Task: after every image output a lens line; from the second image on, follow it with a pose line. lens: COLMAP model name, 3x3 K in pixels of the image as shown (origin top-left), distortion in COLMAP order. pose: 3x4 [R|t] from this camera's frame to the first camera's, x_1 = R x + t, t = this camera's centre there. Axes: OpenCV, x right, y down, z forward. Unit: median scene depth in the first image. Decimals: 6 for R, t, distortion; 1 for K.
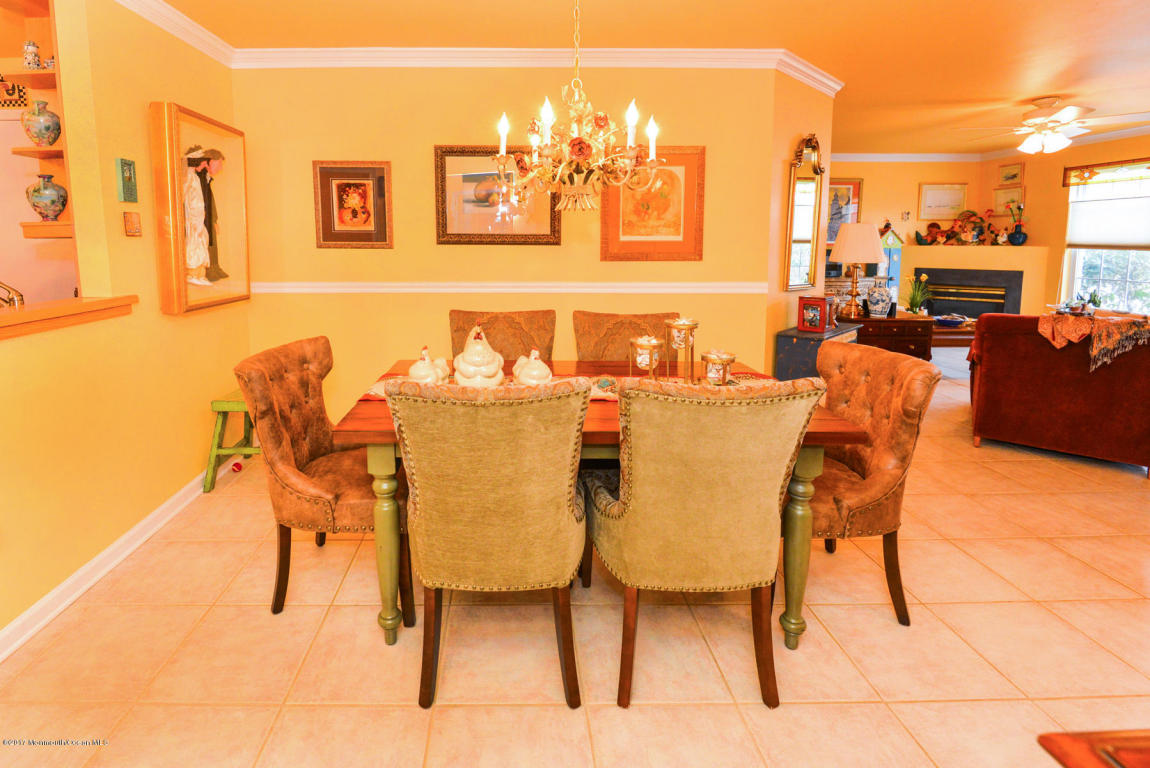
lens RADIAL K [[565.9, 0, 498.2], [0, 565.9, 299.5], [0, 0, 1]] dist [-0.017637, -0.000799]
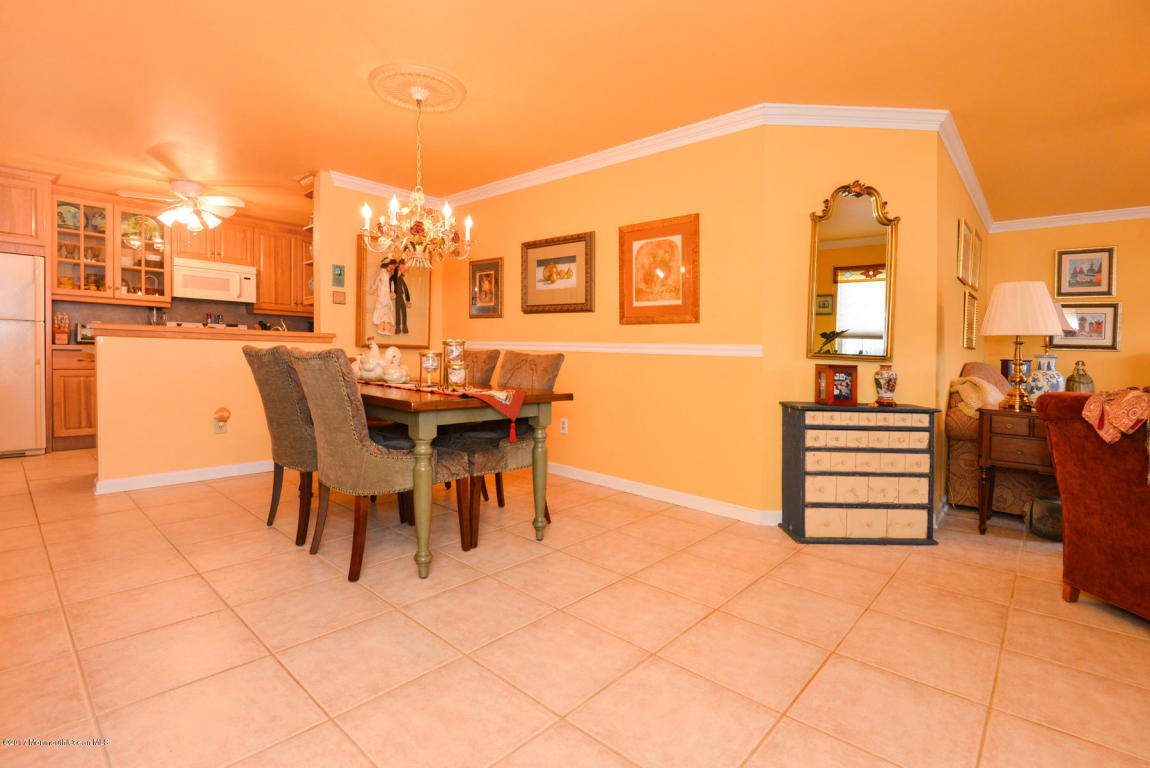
lens RADIAL K [[530.1, 0, 548.8], [0, 530.1, 362.7], [0, 0, 1]] dist [-0.001059, -0.000494]
pose [[0.731781, 0.040001, -0.680365, 0.825893], [-0.101931, 0.993472, -0.051225, 0.081167], [0.673874, 0.106836, 0.731081, 0.118062]]
